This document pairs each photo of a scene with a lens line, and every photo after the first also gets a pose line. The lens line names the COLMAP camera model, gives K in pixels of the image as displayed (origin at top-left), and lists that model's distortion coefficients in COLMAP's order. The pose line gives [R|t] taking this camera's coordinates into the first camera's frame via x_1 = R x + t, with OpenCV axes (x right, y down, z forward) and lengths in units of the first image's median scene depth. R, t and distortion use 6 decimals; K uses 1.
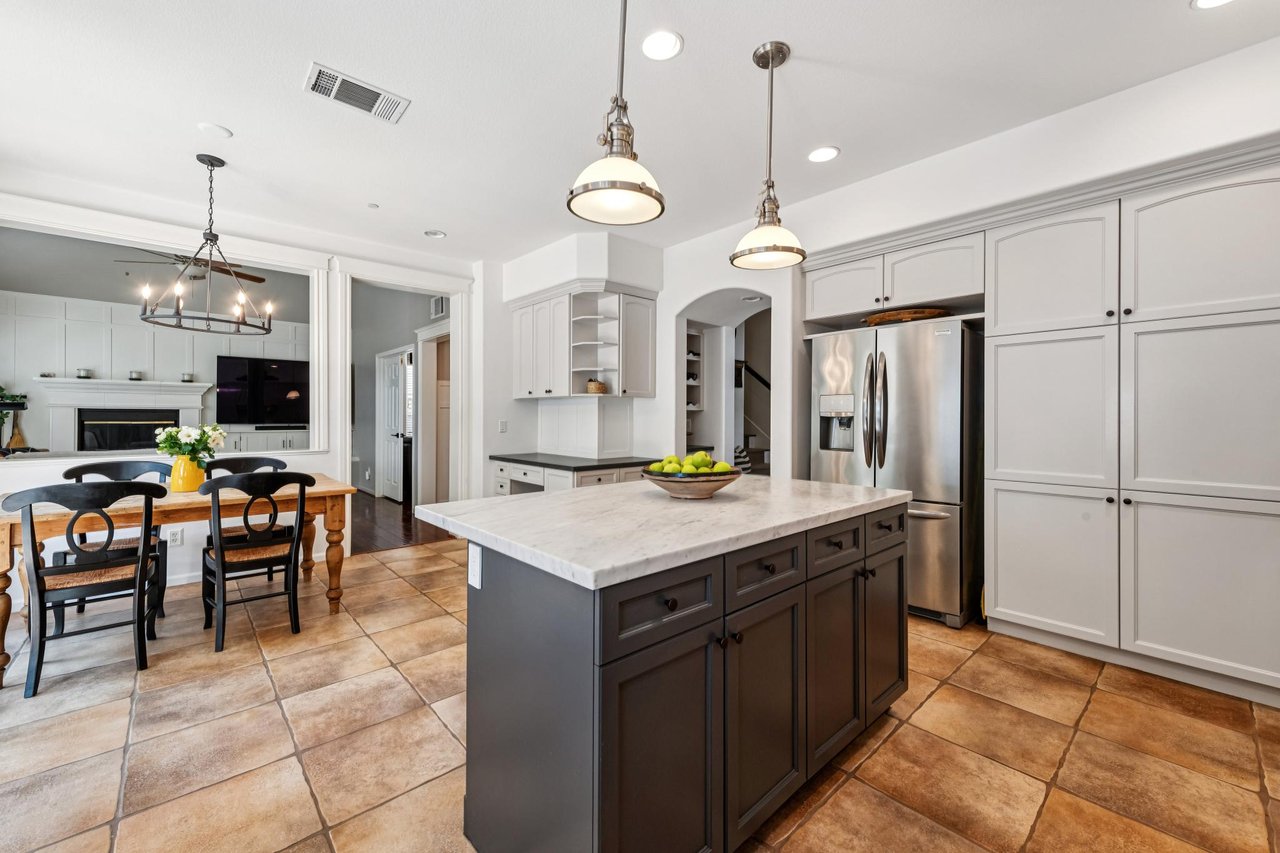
lens RADIAL K [[510.6, 0, 636.6], [0, 510.6, 415.3], [0, 0, 1]] dist [0.011290, -0.002848]
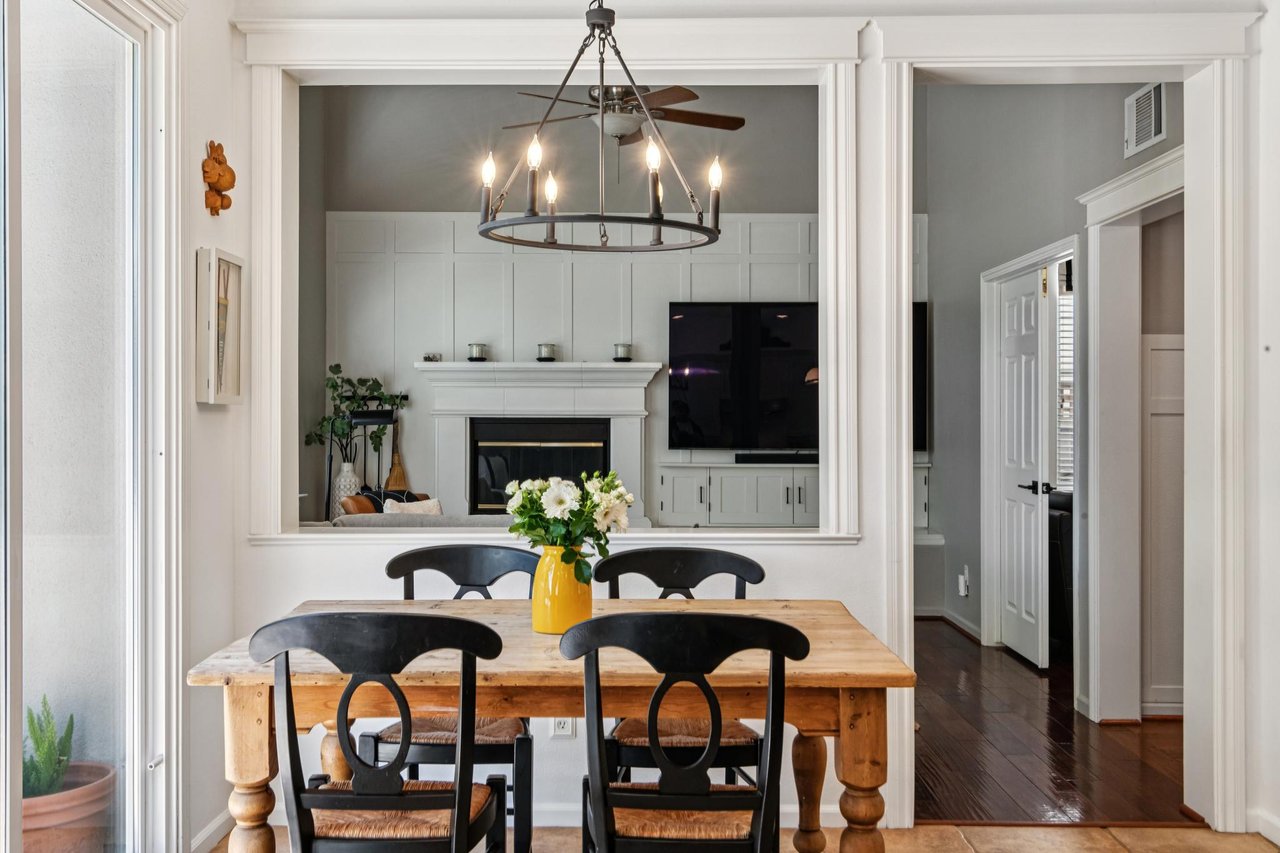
lens RADIAL K [[1291.8, 0, 632.6], [0, 1291.8, 412.0], [0, 0, 1]] dist [0.026606, 0.000000]
pose [[0.738075, -0.004226, -0.674705, -0.084573], [0.002537, 0.999991, -0.003488, -0.021744], [0.674713, 0.000863, 0.738079, 0.192743]]
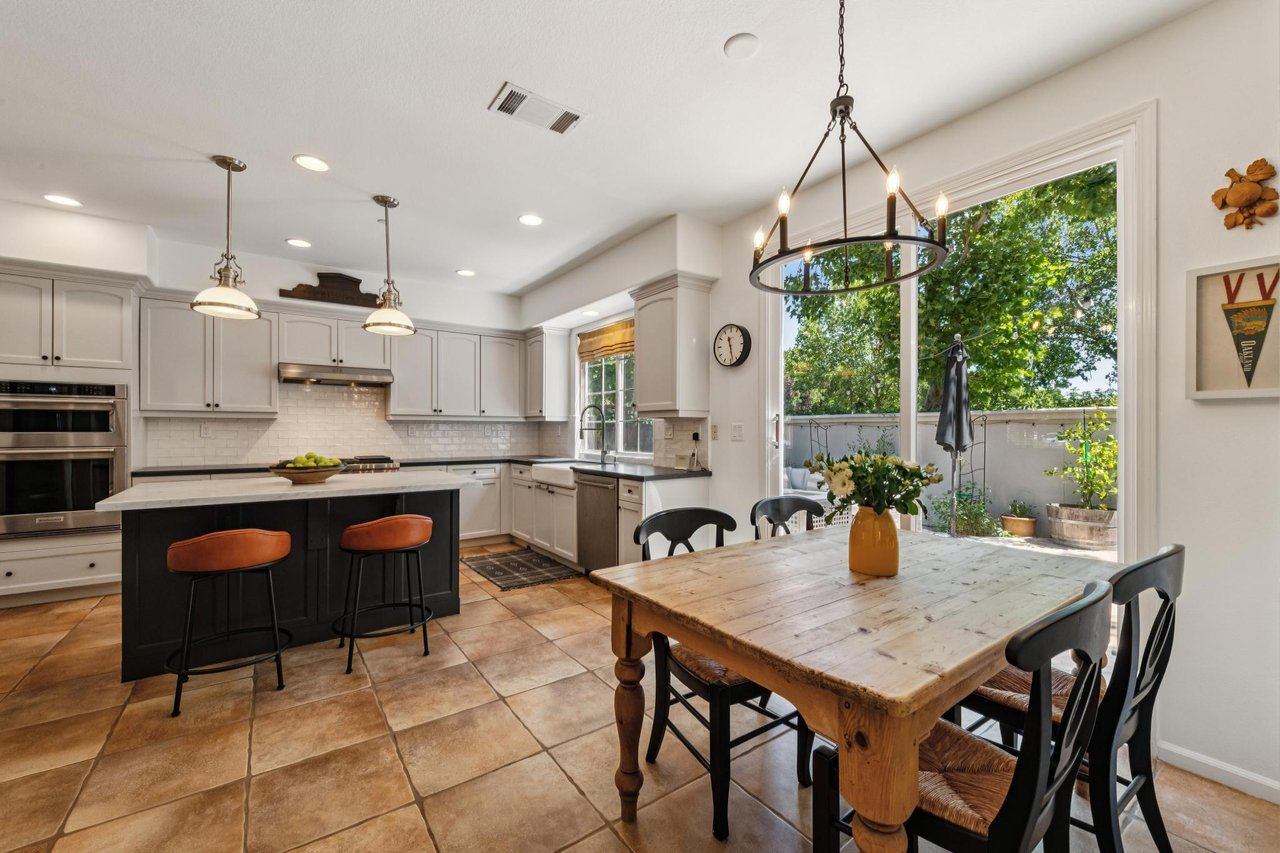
lens RADIAL K [[510.6, 0, 635.8], [0, 510.6, 430.1], [0, 0, 1]] dist [0.011290, -0.002848]
pose [[-0.993512, -0.005127, 0.113611, -0.522685], [-0.005455, 0.999982, -0.002577, -0.000218], [-0.113596, -0.003180, -0.993522, 1.212826]]
